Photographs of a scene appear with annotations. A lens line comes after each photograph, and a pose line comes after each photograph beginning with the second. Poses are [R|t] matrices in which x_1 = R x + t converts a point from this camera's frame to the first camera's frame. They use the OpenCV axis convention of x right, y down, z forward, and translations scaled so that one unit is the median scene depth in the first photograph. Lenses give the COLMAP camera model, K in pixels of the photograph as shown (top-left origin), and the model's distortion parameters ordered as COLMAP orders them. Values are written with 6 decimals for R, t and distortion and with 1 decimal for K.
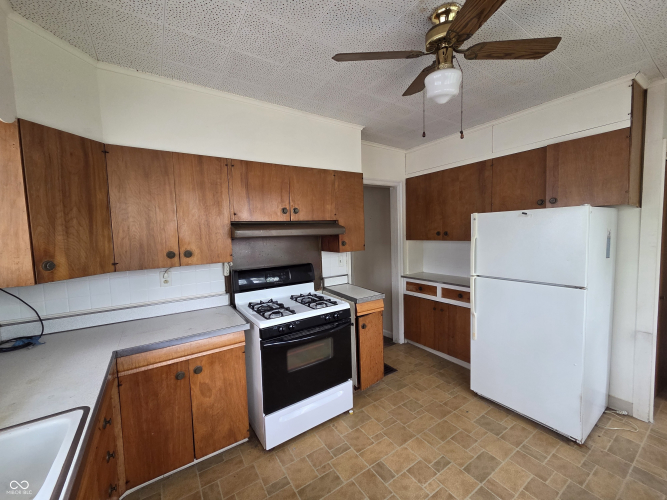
lens RADIAL K [[270.7, 0, 331.4], [0, 270.7, 249.0], [0, 0, 1]] dist [-0.000612, -0.000111]
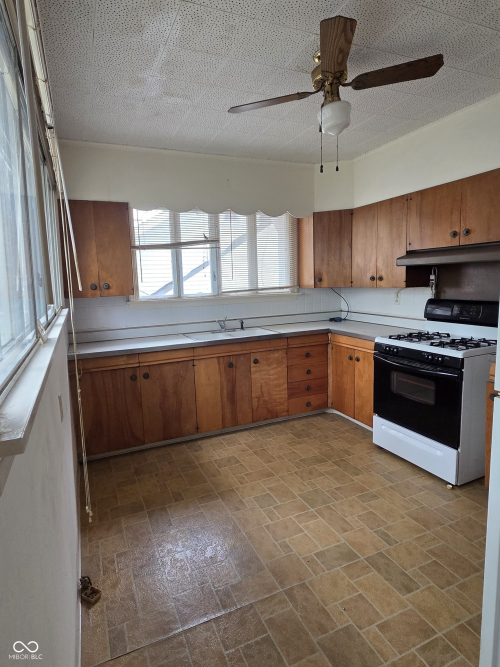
lens RADIAL K [[391.8, 0, 249.8], [0, 391.8, 332.0], [0, 0, 1]] dist [0.000503, -0.000428]
pose [[-0.165376, 0.168058, -0.971806, 1.481539], [-0.030155, 0.984052, 0.175307, -0.040863], [0.985770, 0.058296, -0.157670, 0.695997]]
